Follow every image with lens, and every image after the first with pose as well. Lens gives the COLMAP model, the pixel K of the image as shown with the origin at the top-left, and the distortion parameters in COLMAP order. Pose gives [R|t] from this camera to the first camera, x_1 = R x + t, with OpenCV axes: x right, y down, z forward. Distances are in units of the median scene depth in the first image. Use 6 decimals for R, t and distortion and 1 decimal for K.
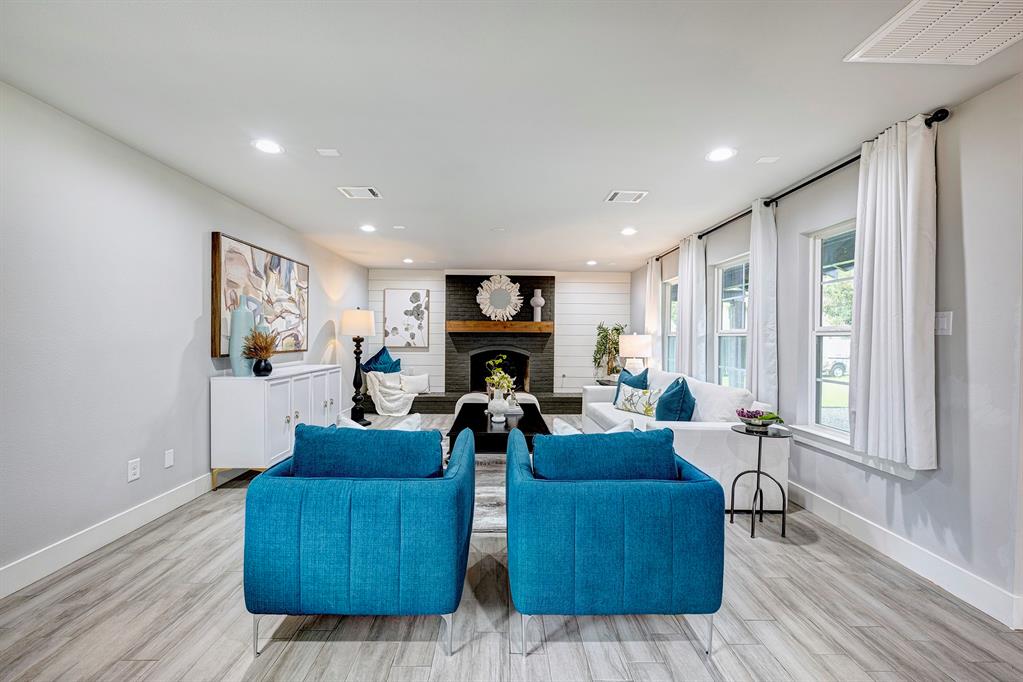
lens RADIAL K [[401.2, 0, 511.5], [0, 401.2, 341.0], [0, 0, 1]] dist [-0.001313, -0.000031]
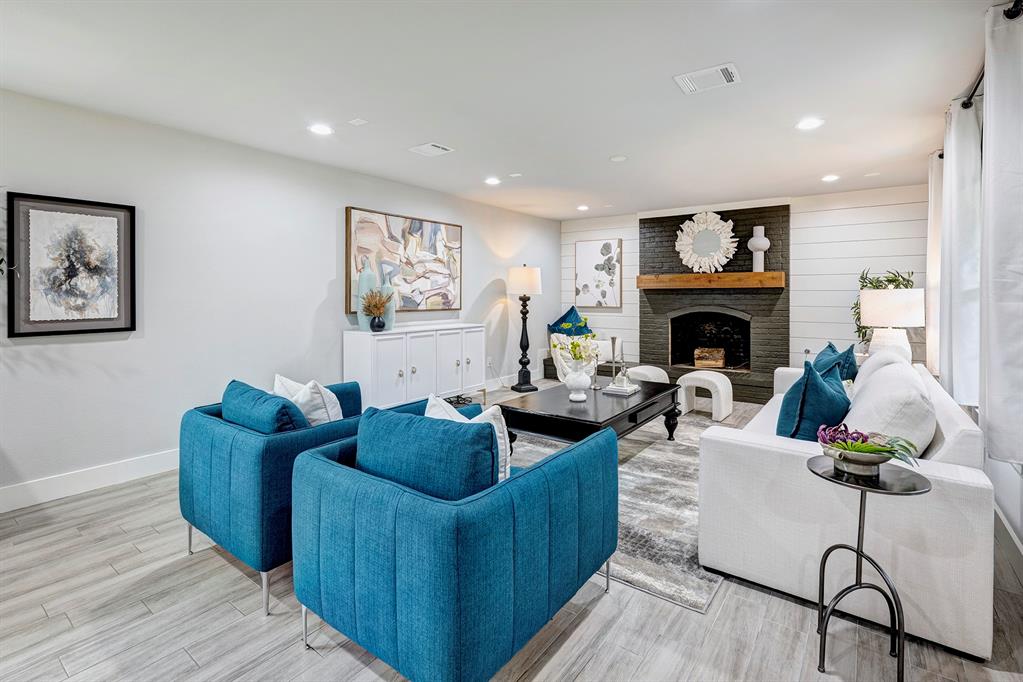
lens RADIAL K [[470.5, 0, 511.9], [0, 470.5, 287.2], [0, 0, 1]] dist [-0.012246, 0.000152]
pose [[0.804023, -0.017555, -0.594339, 0.206397], [0.000957, 0.999601, -0.028230, 0.001131], [0.594598, 0.022129, 0.803719, 0.082561]]
